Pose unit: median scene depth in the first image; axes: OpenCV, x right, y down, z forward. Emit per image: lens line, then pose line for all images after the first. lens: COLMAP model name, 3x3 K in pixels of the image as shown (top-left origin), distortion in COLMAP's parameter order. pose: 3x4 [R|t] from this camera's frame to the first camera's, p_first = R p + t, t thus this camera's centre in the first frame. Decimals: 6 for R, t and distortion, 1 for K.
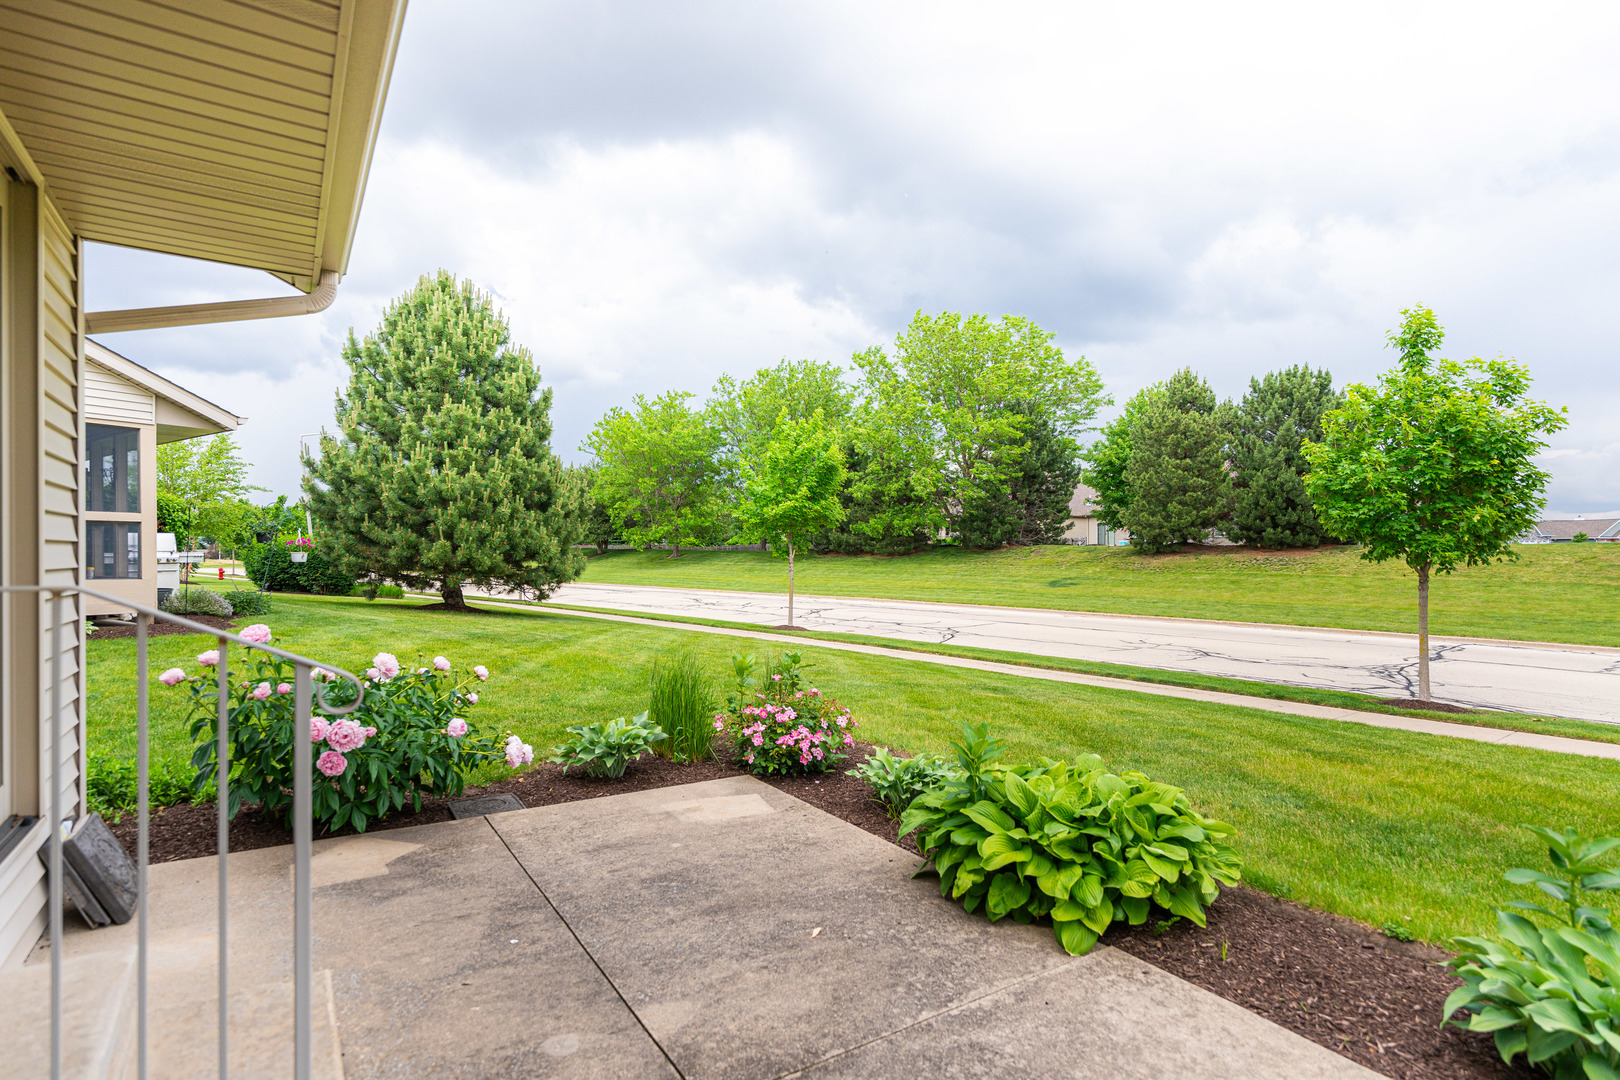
lens RADIAL K [[806.6, 0, 812.1], [0, 806.6, 562.3], [0, 0, 1]] dist [-0.029737, -0.000197]
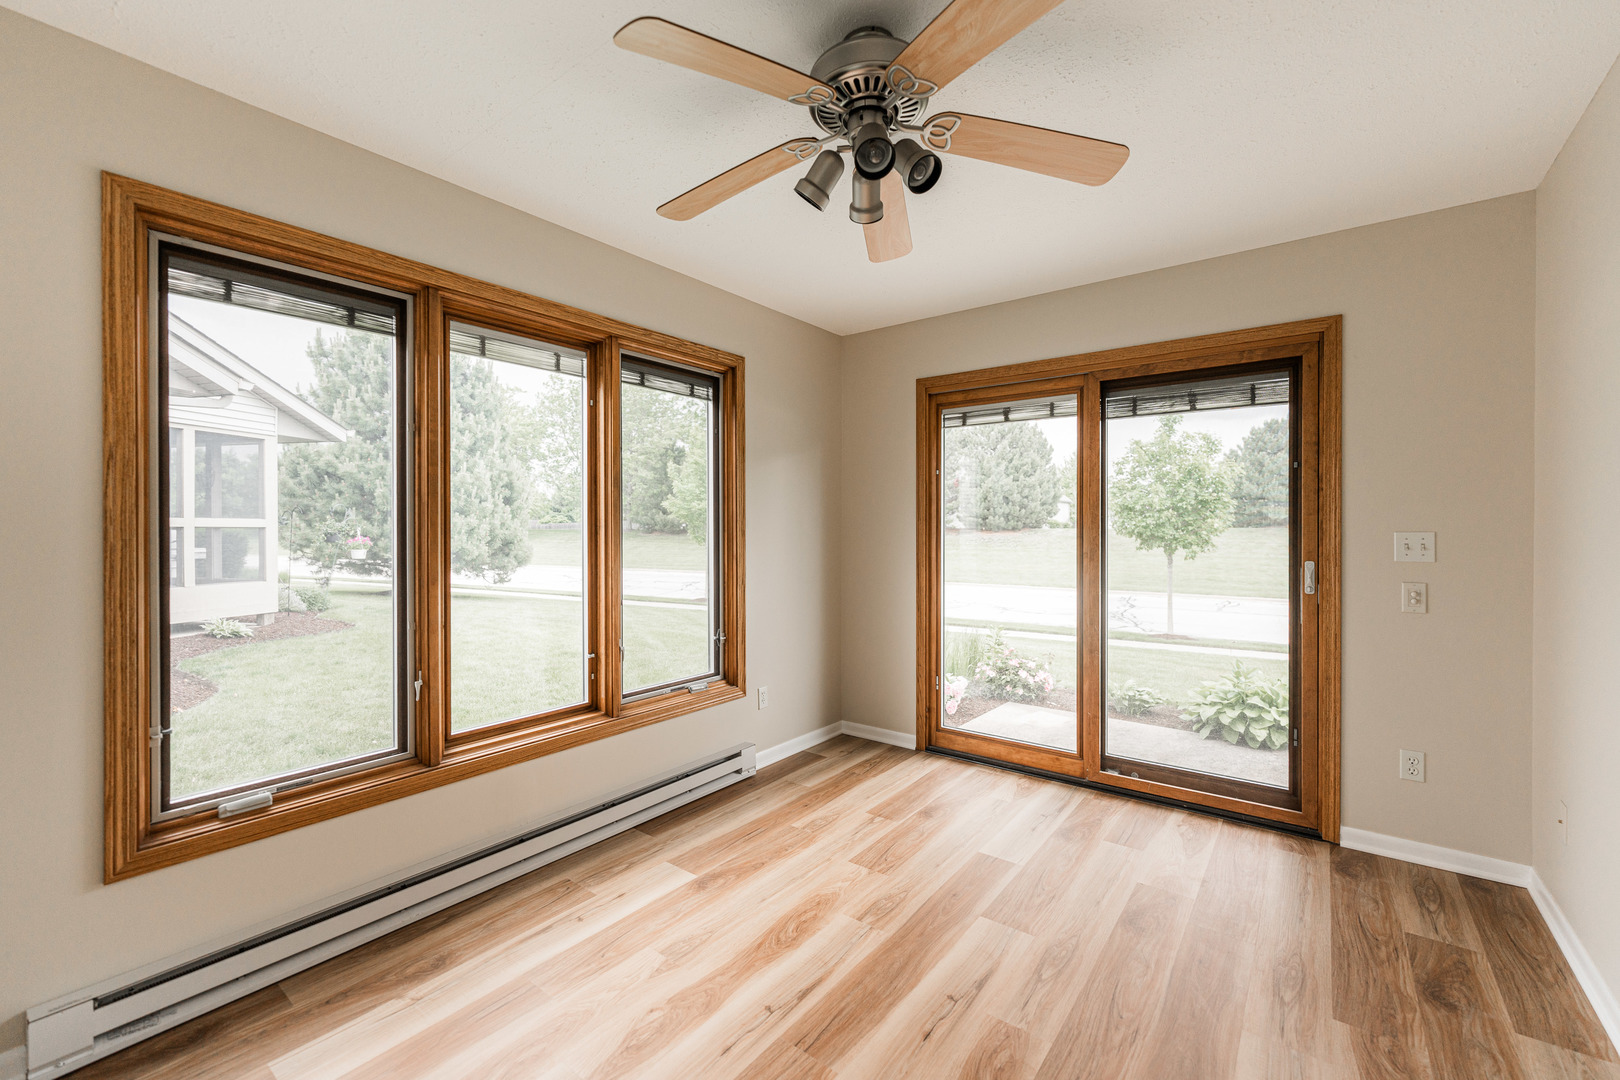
lens RADIAL K [[676.6, 0, 810.8], [0, 676.6, 532.0], [0, 0, 1]] dist [-0.007132, -0.000217]
pose [[0.940073, -0.000261, 0.340973, -0.267273], [0.001069, 0.999997, -0.002180, -0.024047], [-0.340972, 0.002413, 0.940071, -0.050719]]
